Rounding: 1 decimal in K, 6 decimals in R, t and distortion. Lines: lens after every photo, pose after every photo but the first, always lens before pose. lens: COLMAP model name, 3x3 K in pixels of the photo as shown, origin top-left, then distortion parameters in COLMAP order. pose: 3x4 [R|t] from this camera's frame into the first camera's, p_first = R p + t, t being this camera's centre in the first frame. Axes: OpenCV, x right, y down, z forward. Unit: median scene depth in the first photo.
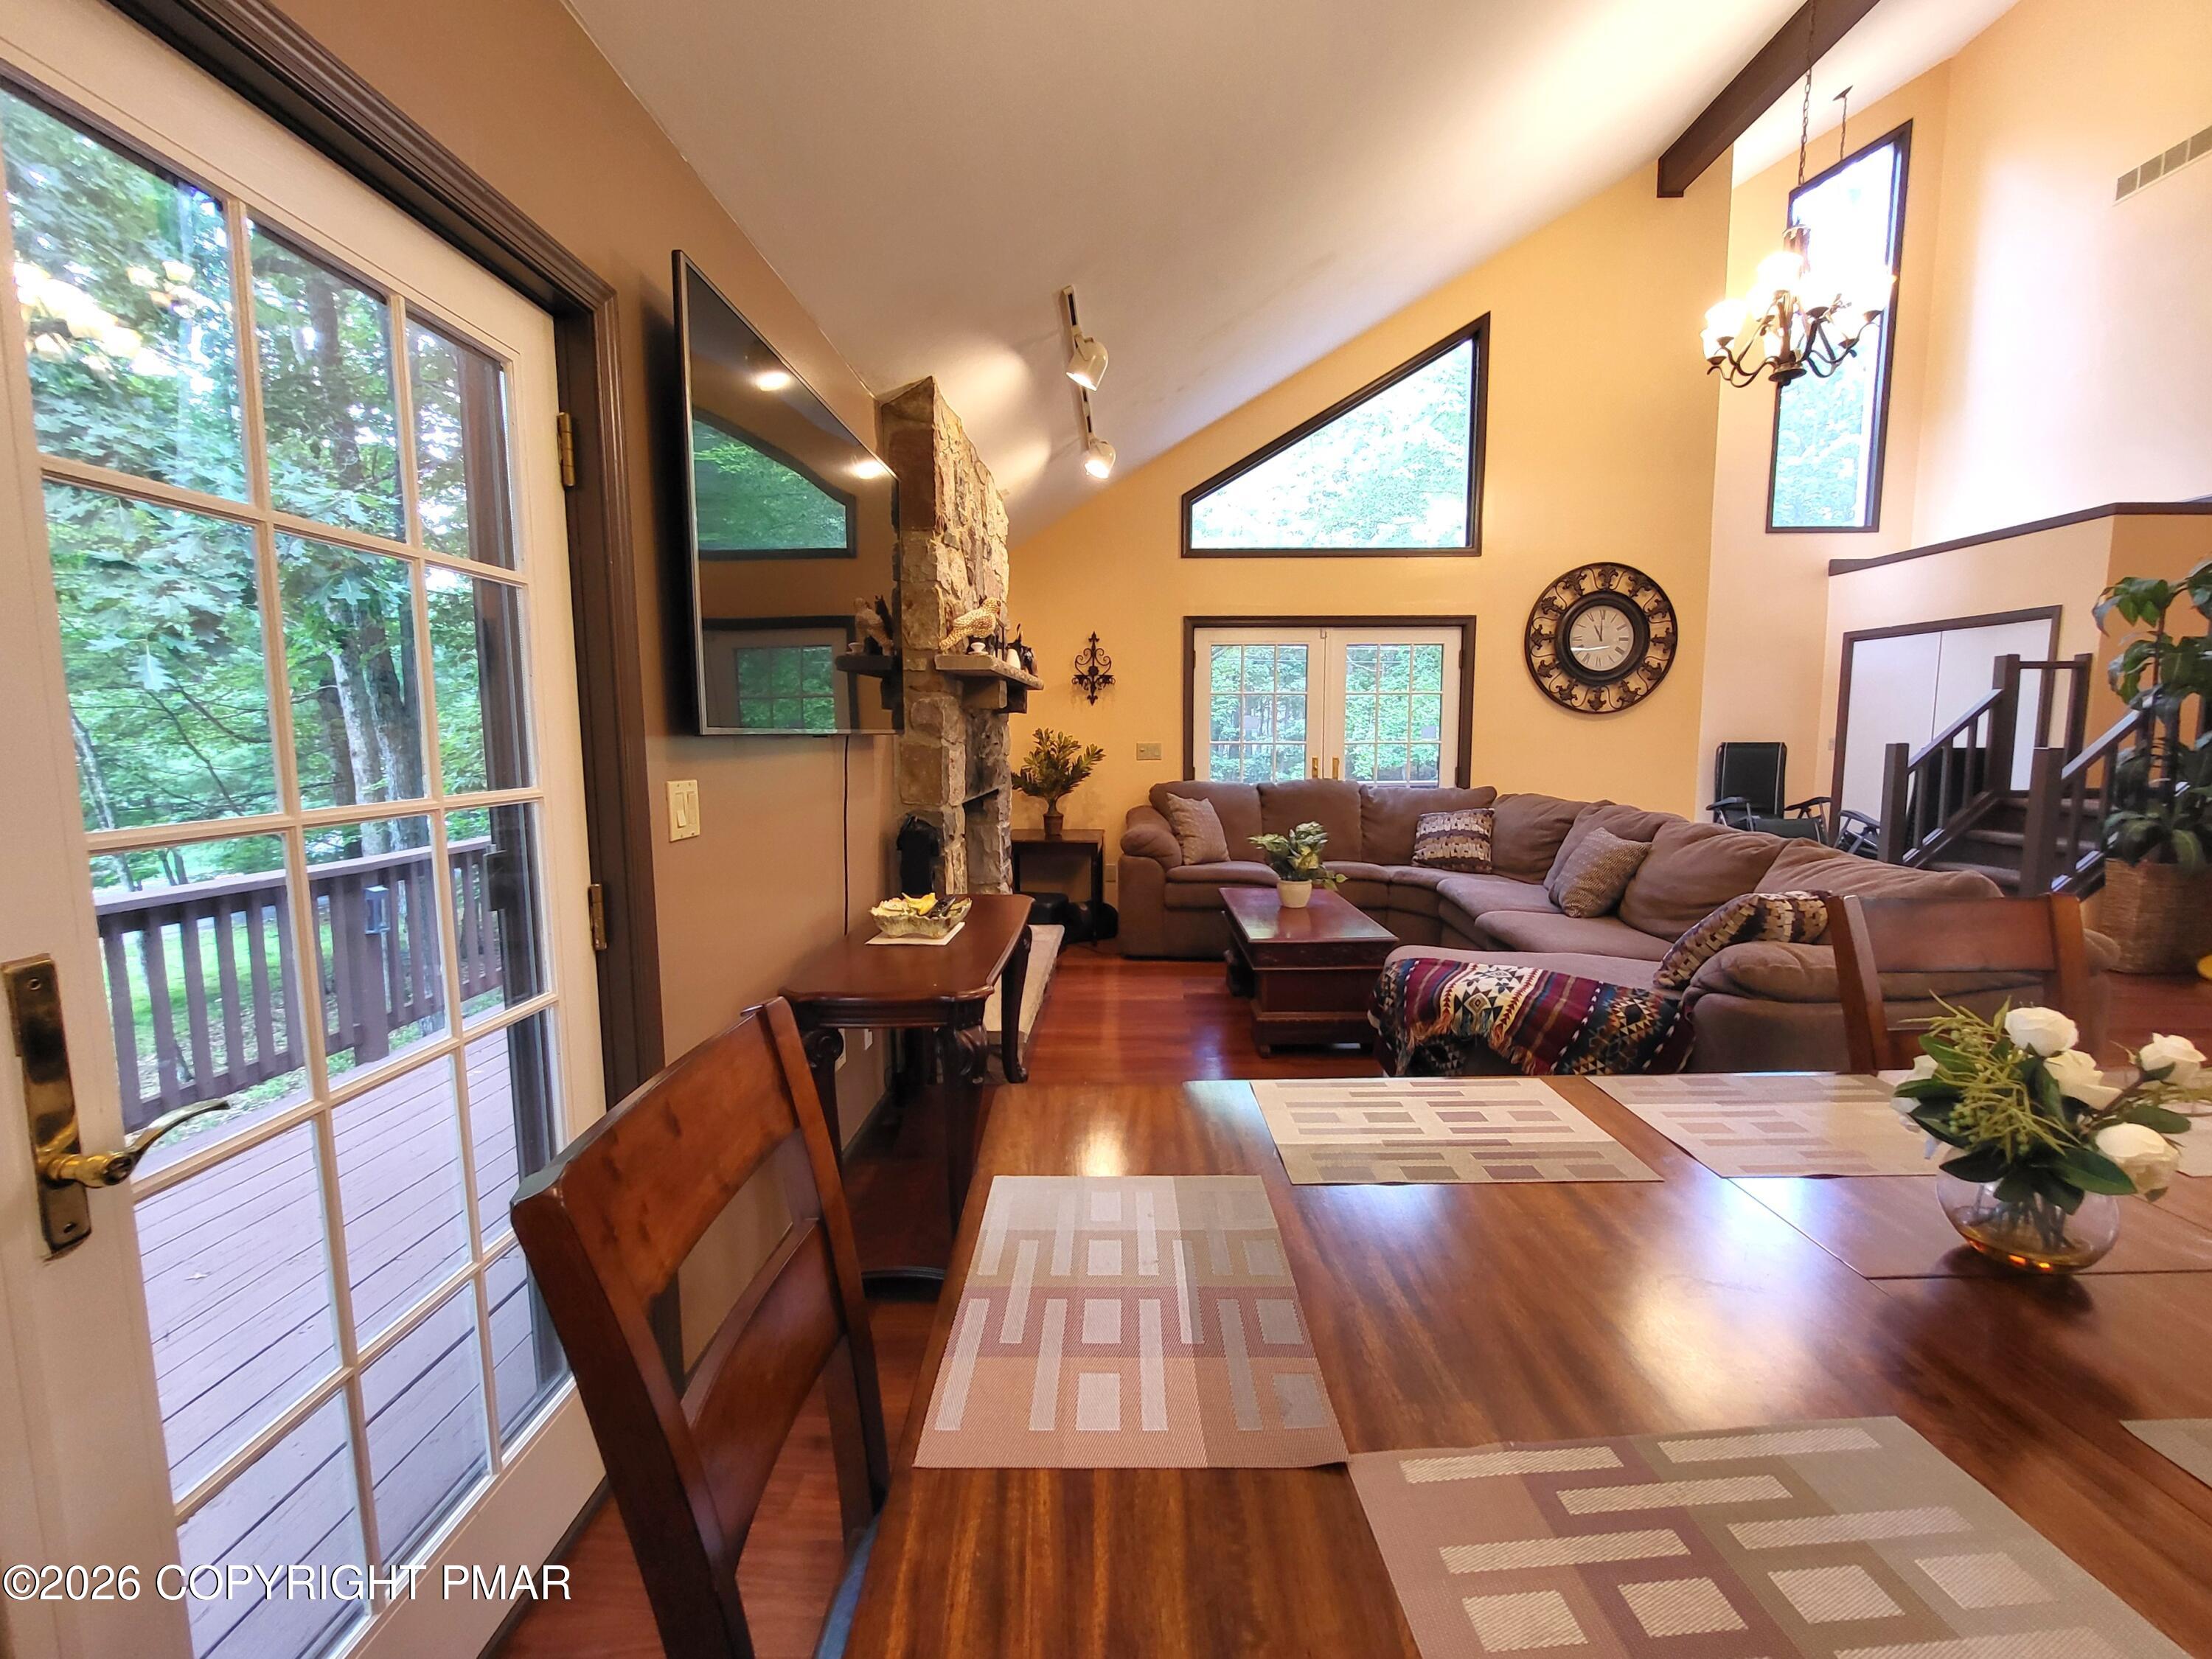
lens RADIAL K [[949.4, 0, 1124.1], [0, 949.4, 827.3], [0, 0, 1]] dist [-0.001263, -0.000151]
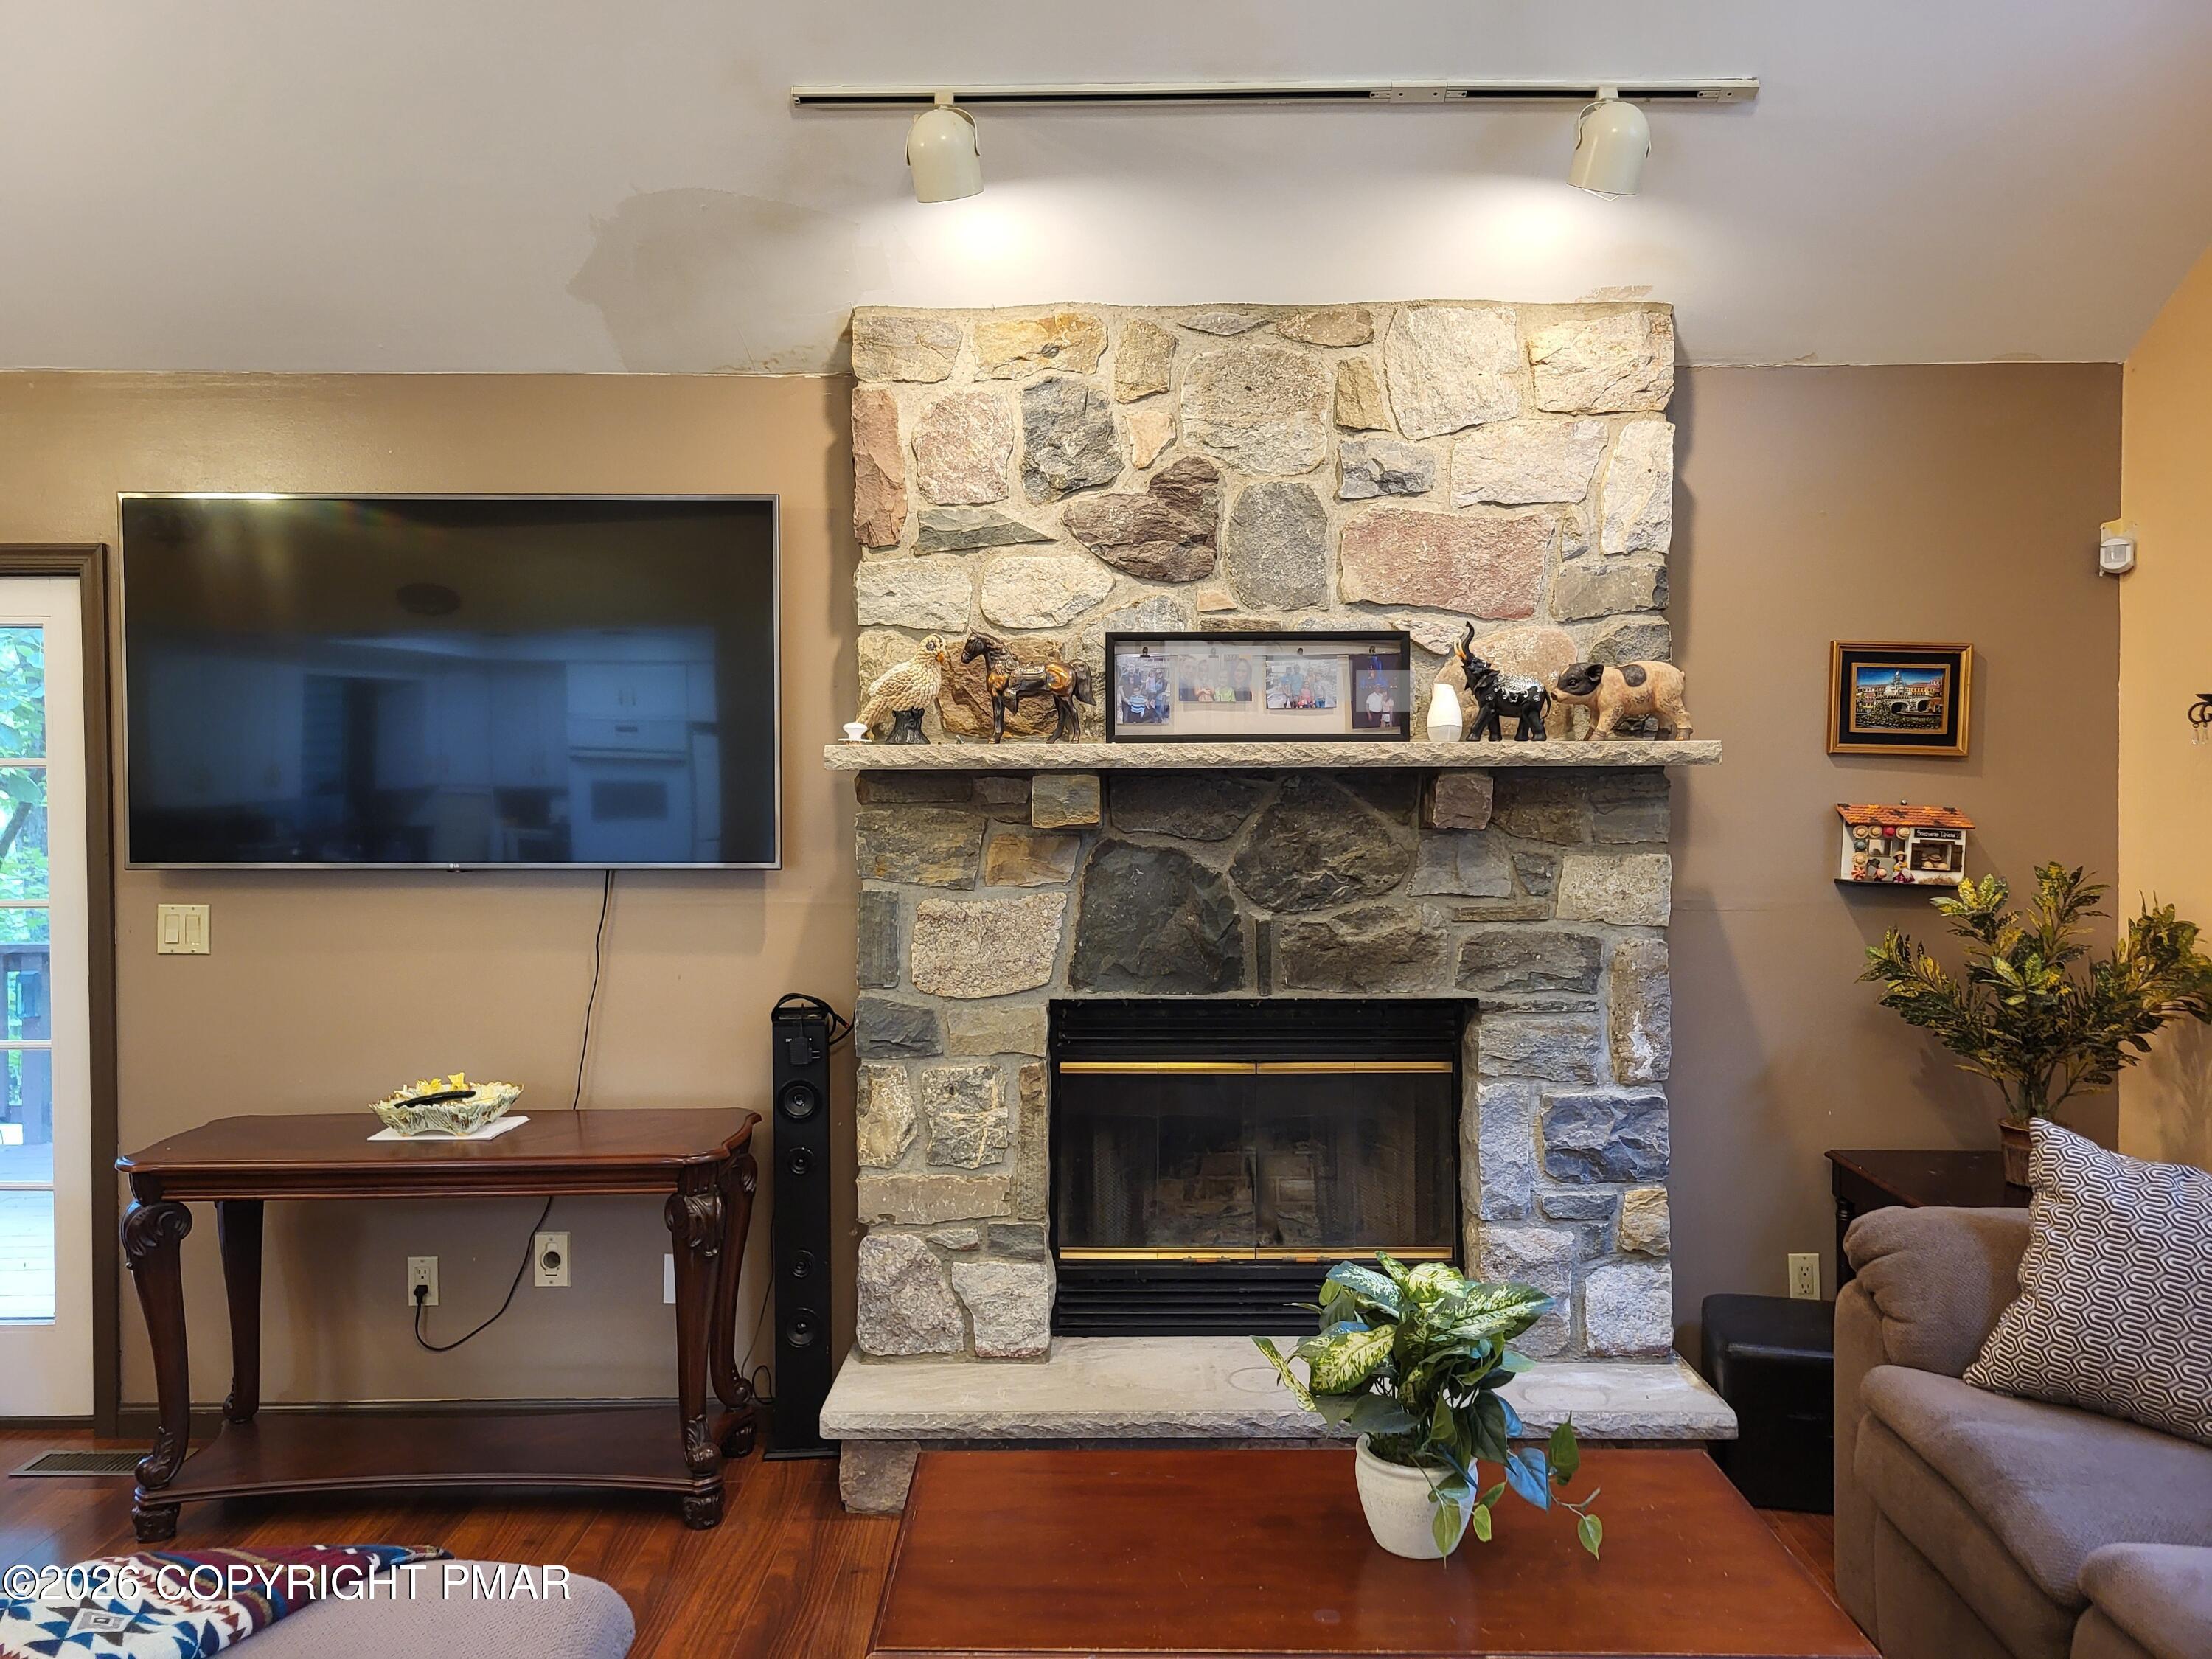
lens RADIAL K [[1674.4, 0, 1105.6], [0, 1674.4, 815.4], [0, 0, 1]] dist [0.044804, -0.013821]
pose [[-0.000962, 0.027099, -0.999632, 0.500633], [-0.099587, 0.994661, 0.027060, -0.101105], [0.995028, 0.099576, 0.001742, 0.648356]]
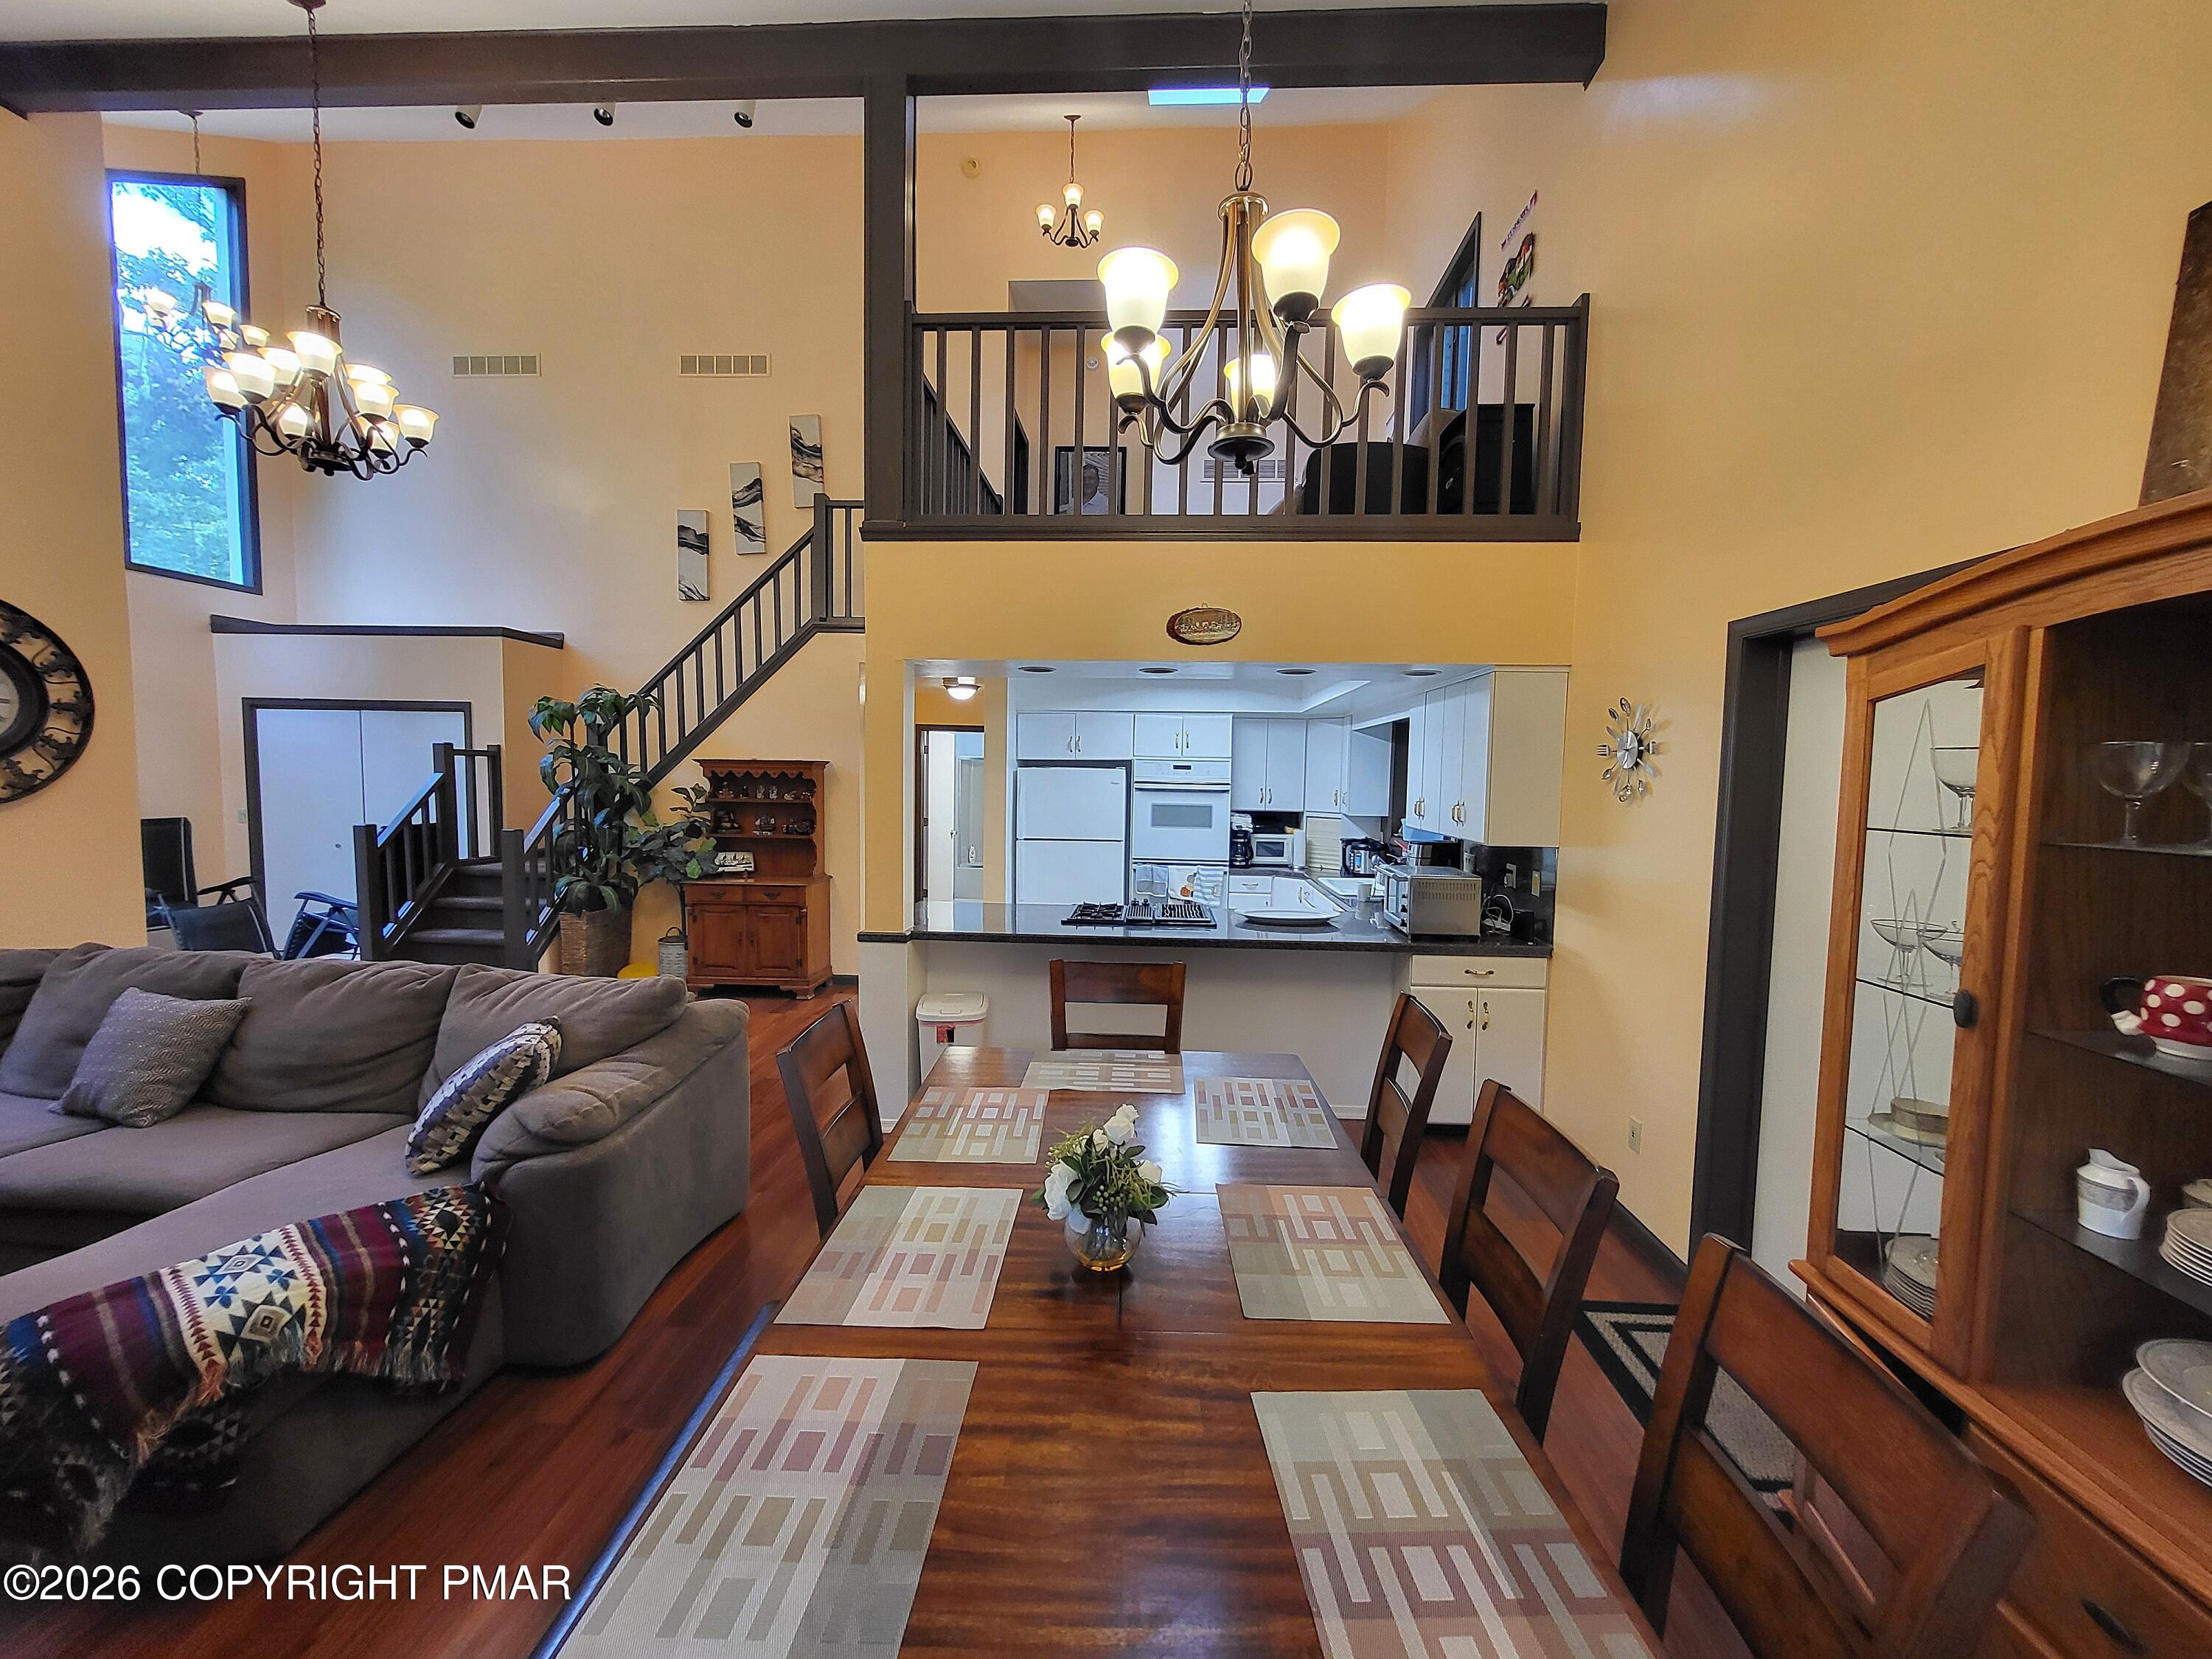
lens RADIAL K [[870.5, 0, 1129.6], [0, 870.5, 831.2], [0, 0, 1]] dist [-0.001880, -0.000471]
pose [[0.036815, -0.061806, 0.997409, -0.094137], [0.085463, 0.994624, 0.058479, -0.068234], [-0.995661, 0.083088, 0.041900, 0.143236]]
